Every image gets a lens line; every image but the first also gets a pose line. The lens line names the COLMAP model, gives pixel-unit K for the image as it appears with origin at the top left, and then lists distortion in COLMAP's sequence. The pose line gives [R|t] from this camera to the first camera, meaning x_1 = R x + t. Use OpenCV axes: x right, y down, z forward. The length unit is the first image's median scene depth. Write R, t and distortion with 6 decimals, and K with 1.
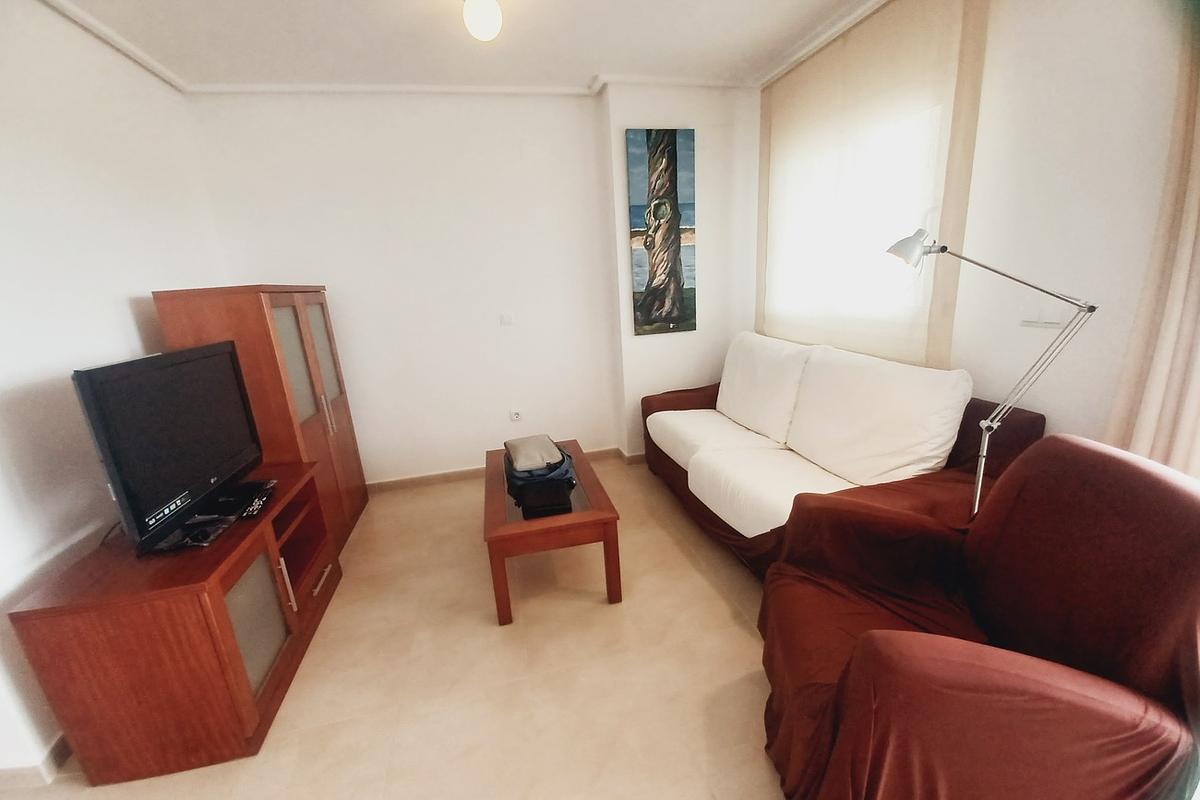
lens RADIAL K [[474.3, 0, 597.6], [0, 474.3, 412.7], [0, 0, 1]] dist [0.016681, -0.014923]
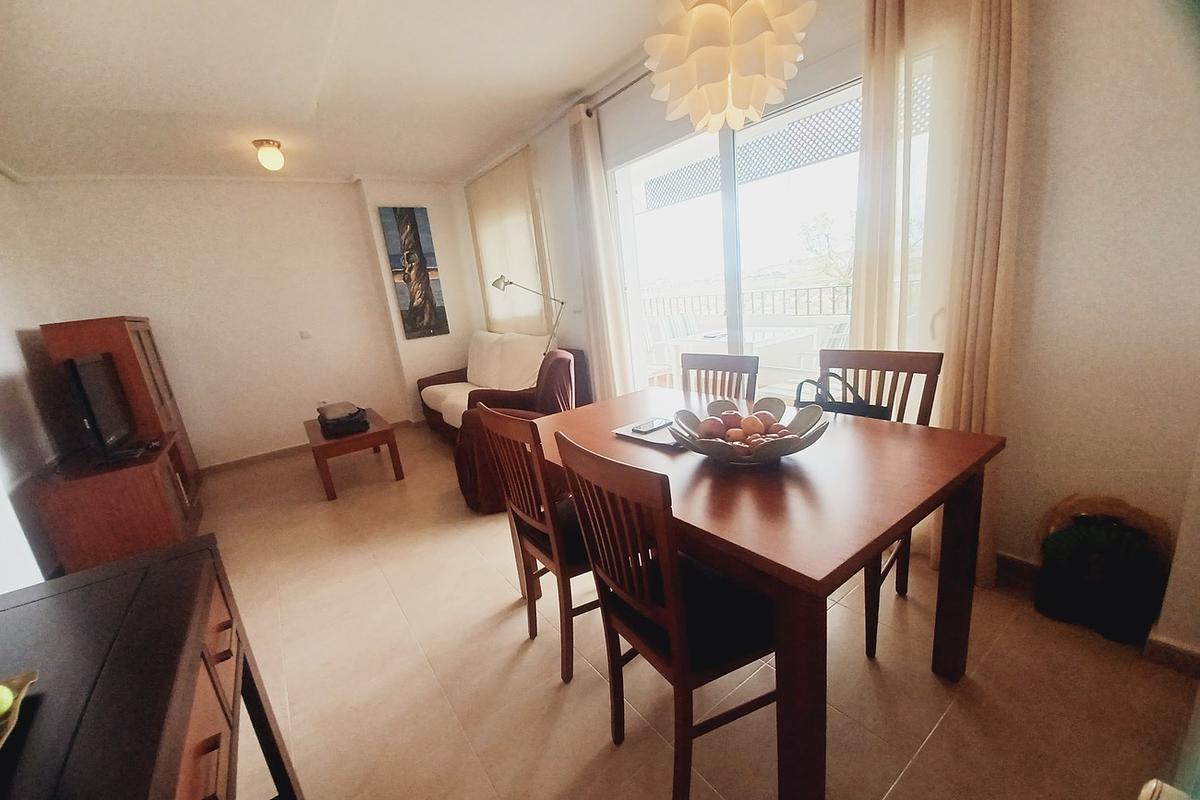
lens RADIAL K [[474.3, 0, 597.6], [0, 474.3, 412.7], [0, 0, 1]] dist [0.016681, -0.014923]
pose [[0.925725, -0.128704, 0.355624, 0.079120], [0.145494, 0.989141, -0.020756, 0.194555], [-0.349091, 0.070956, 0.934399, -0.623705]]
